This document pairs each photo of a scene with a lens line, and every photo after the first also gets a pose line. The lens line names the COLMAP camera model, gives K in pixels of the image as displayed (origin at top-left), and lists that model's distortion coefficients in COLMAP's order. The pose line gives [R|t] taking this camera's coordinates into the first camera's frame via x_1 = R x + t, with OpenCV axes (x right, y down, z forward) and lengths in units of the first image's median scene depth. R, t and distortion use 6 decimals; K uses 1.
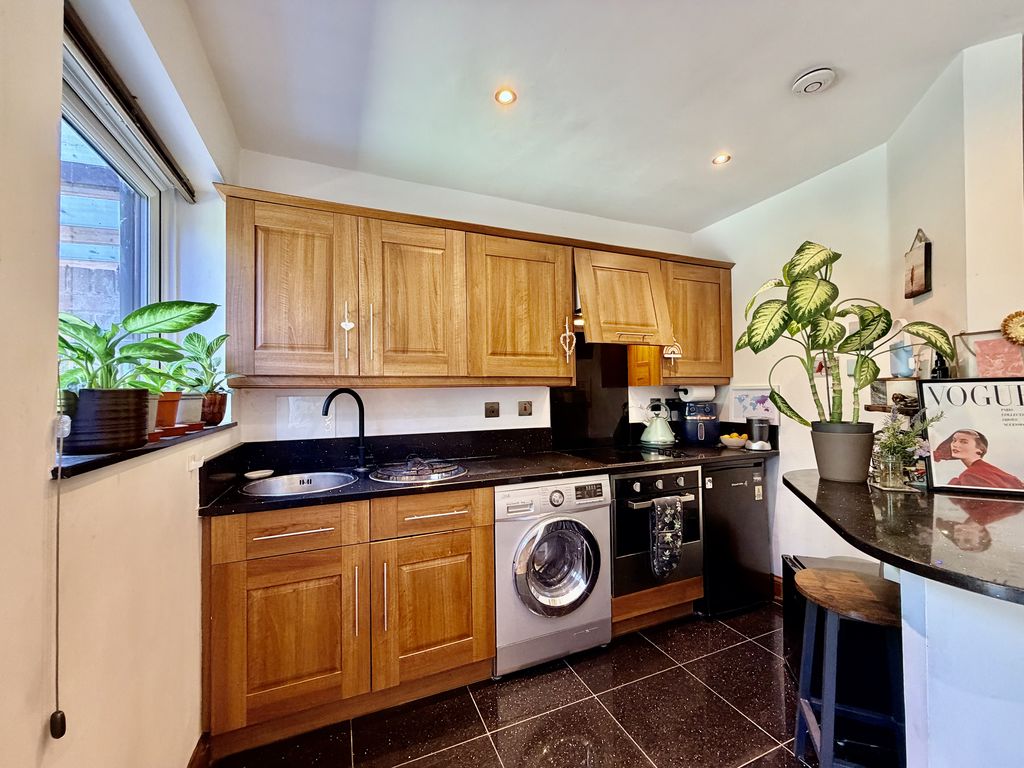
lens RADIAL K [[410.0, 0, 512.5], [0, 410.0, 385.2], [0, 0, 1]] dist [0.000712, 0.000233]
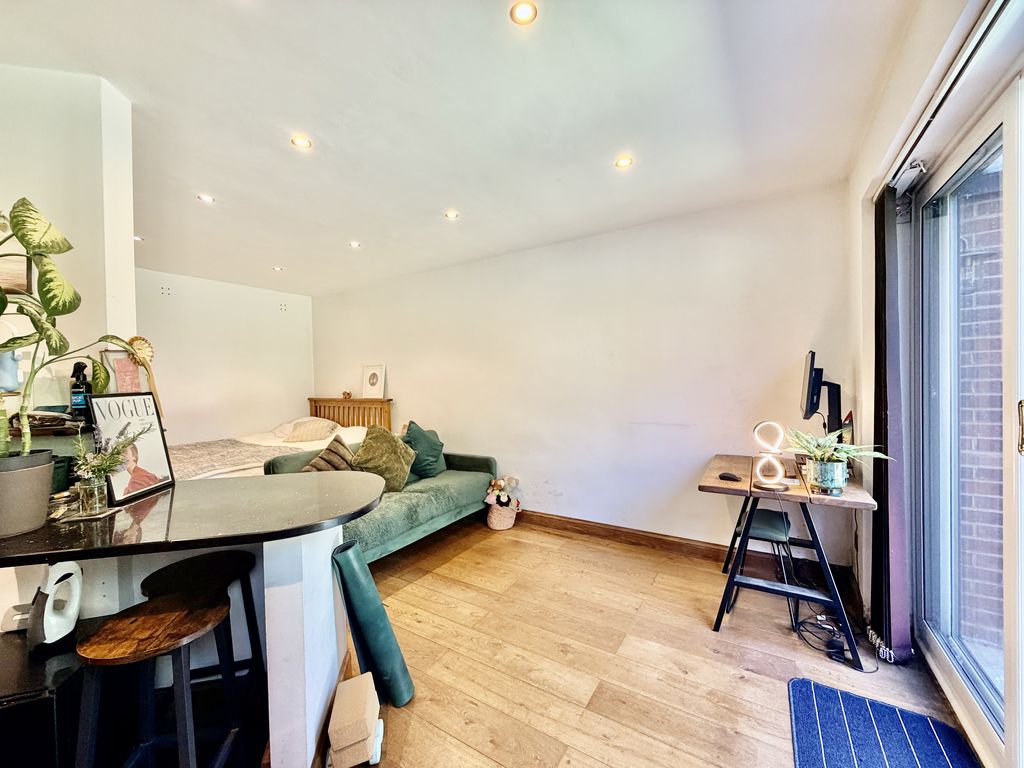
lens RADIAL K [[410.0, 0, 511.0], [0, 410.0, 384.5], [0, 0, 1]] dist [0.000712, 0.000233]
pose [[-0.574729, 0.012555, 0.818248, -0.264576], [0.017957, 0.999835, -0.002728, -0.013806], [-0.818147, 0.013125, -0.574859, 0.593352]]
